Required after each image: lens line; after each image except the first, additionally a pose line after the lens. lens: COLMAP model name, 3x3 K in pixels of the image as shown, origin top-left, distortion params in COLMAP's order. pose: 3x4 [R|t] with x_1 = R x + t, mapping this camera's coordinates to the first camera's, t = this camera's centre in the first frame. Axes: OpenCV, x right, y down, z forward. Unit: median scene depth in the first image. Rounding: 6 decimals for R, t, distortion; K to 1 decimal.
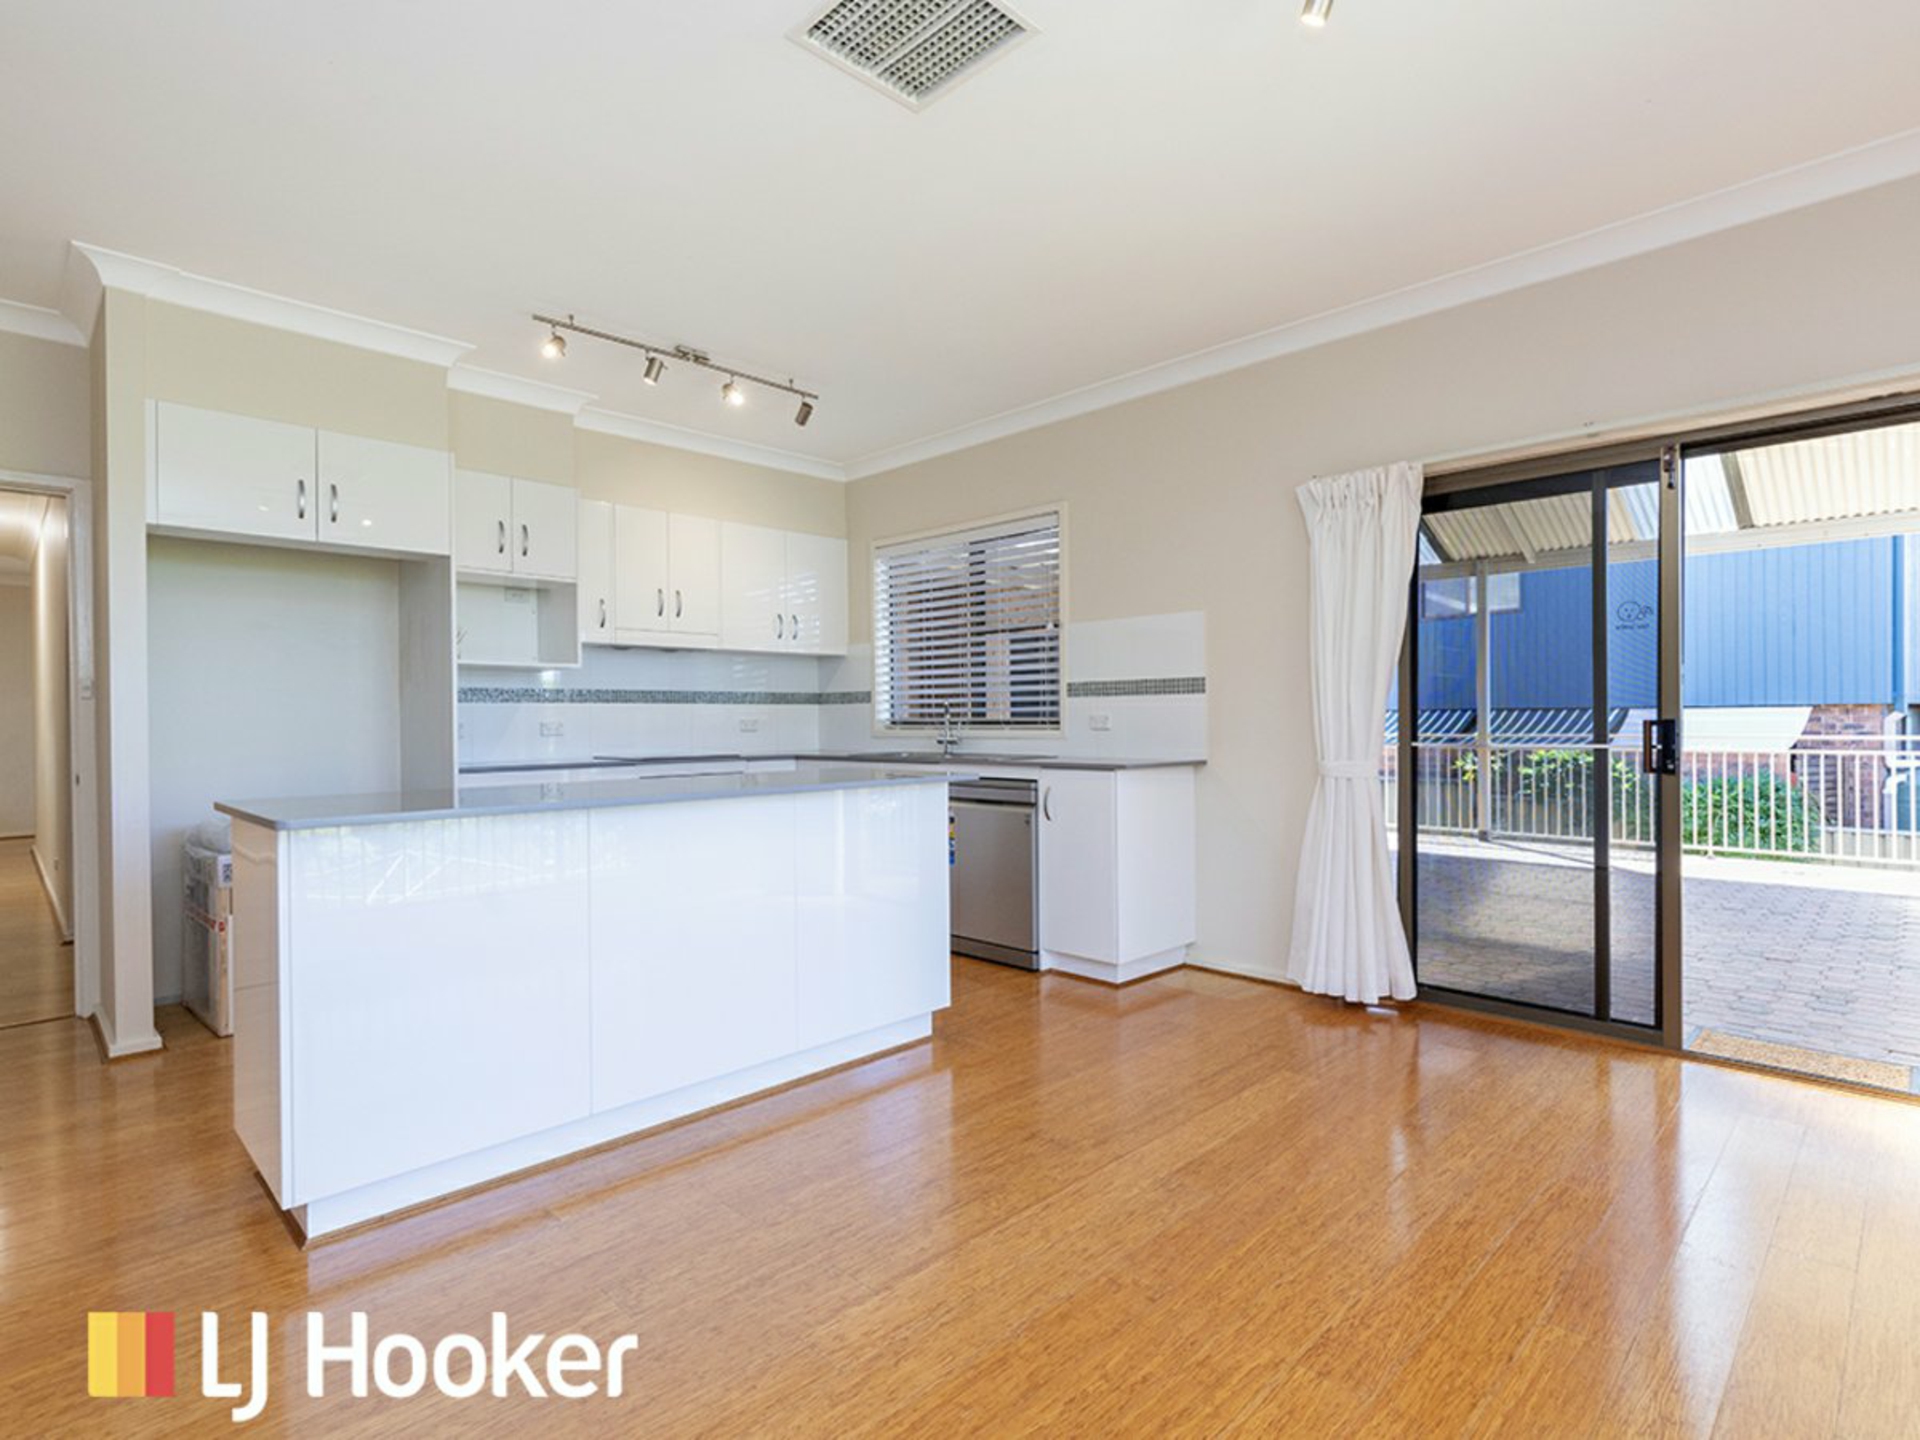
lens RADIAL K [[973.0, 0, 970.5], [0, 973.0, 721.3], [0, 0, 1]] dist [0.003787, 0.002539]
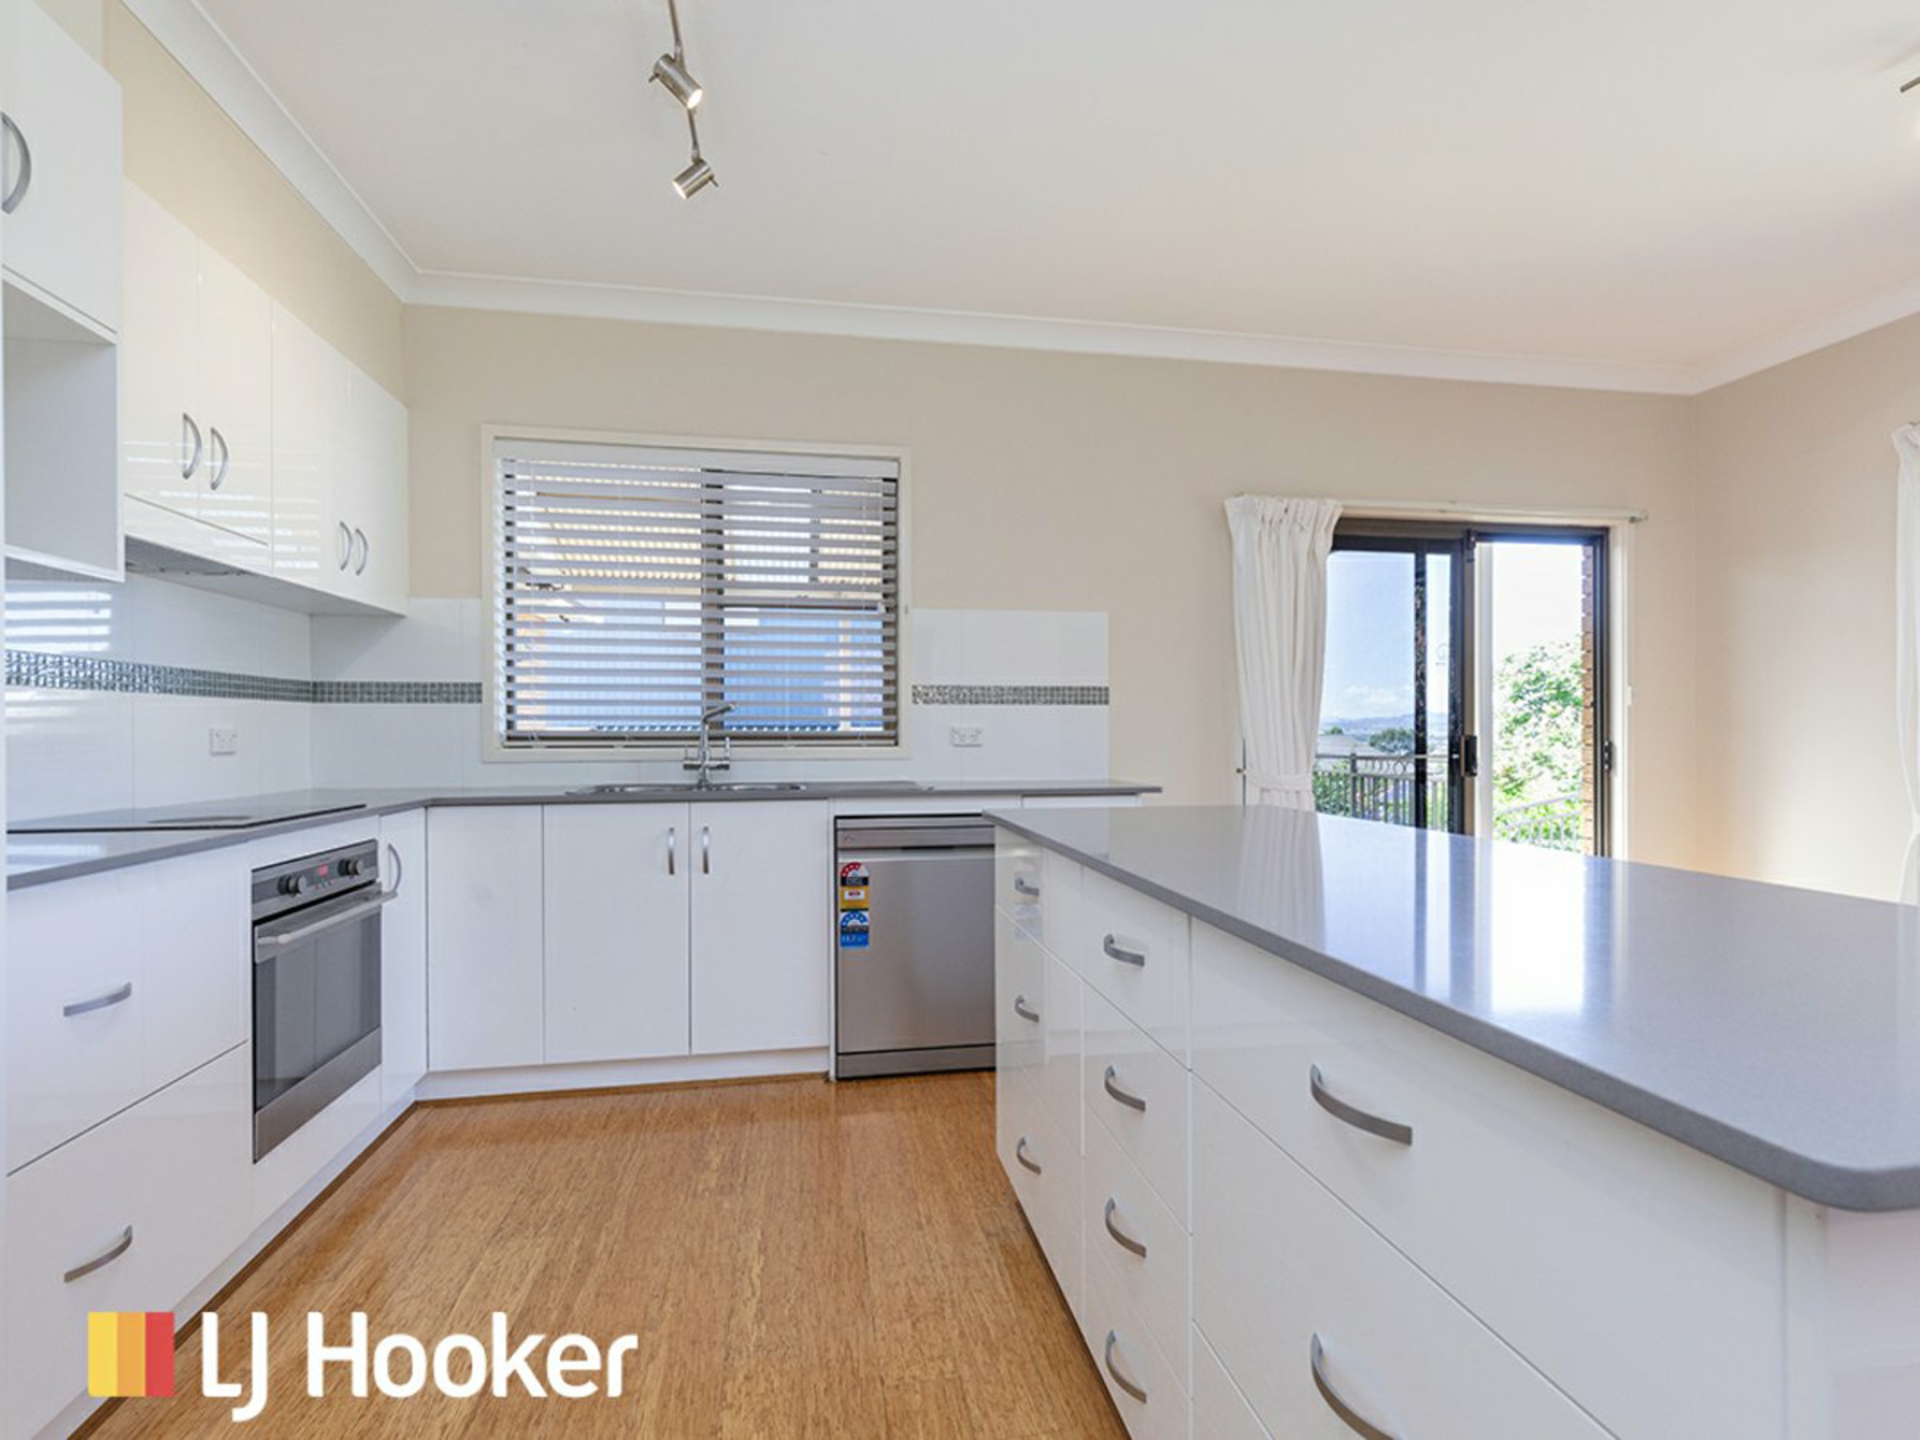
lens RADIAL K [[973.0, 0, 967.5], [0, 973.0, 726.6], [0, 0, 1]] dist [0.003787, 0.002539]
pose [[0.572295, 0.010851, 0.819976, -0.512287], [-0.001103, 0.999922, -0.012462, 0.002509], [-0.820047, 0.006227, 0.572262, 0.533004]]
